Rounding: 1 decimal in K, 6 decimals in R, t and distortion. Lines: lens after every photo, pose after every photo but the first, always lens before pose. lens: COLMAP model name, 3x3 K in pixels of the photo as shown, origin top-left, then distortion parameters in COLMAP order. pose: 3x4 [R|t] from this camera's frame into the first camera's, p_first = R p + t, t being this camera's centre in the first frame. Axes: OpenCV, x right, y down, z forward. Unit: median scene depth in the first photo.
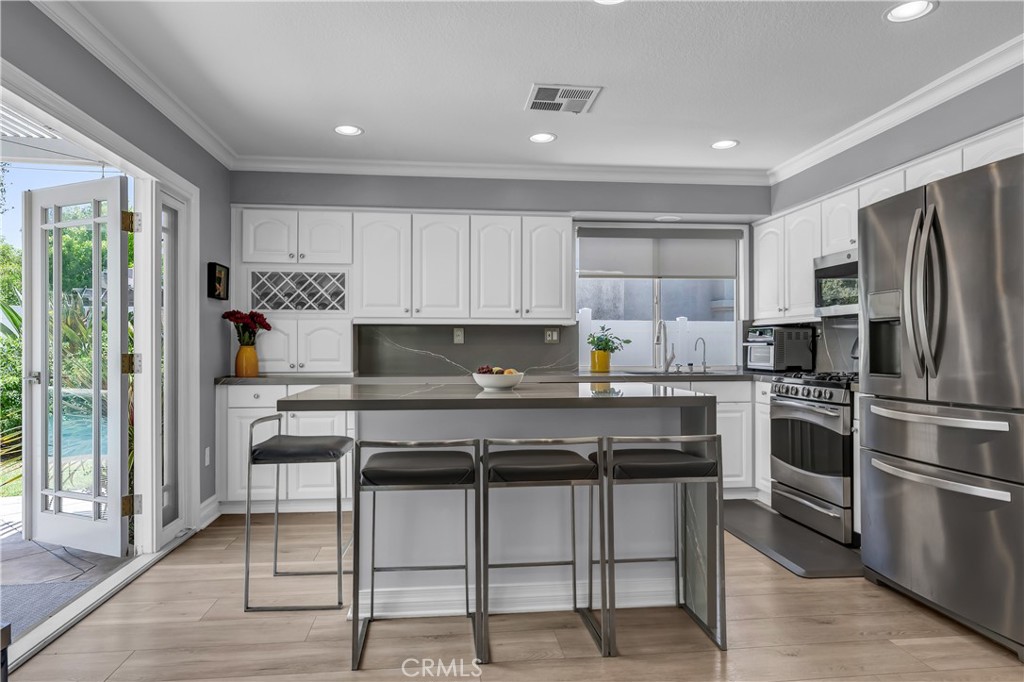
lens RADIAL K [[626.7, 0, 509.3], [0, 626.7, 344.2], [0, 0, 1]] dist [-0.000828, 0.000604]
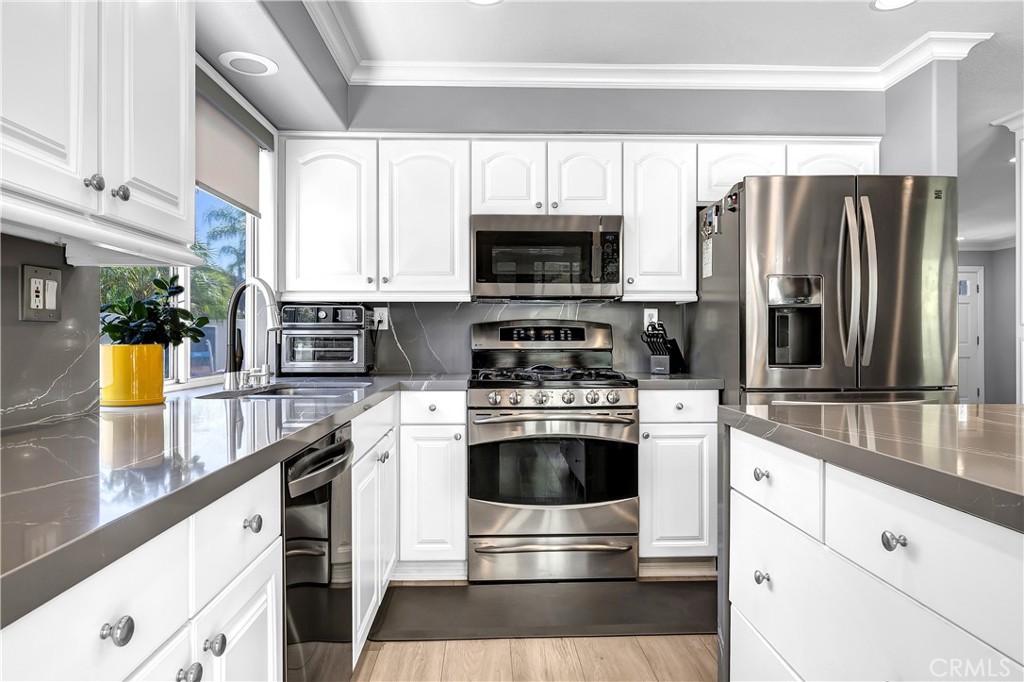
lens RADIAL K [[626.7, 0, 509.3], [0, 626.7, 344.2], [0, 0, 1]] dist [-0.000828, 0.000604]
pose [[0.069565, -0.003466, 0.997571, -0.223913], [-0.000954, 0.999993, 0.003540, 0.009235], [-0.997577, -0.001198, 0.069561, 0.862464]]
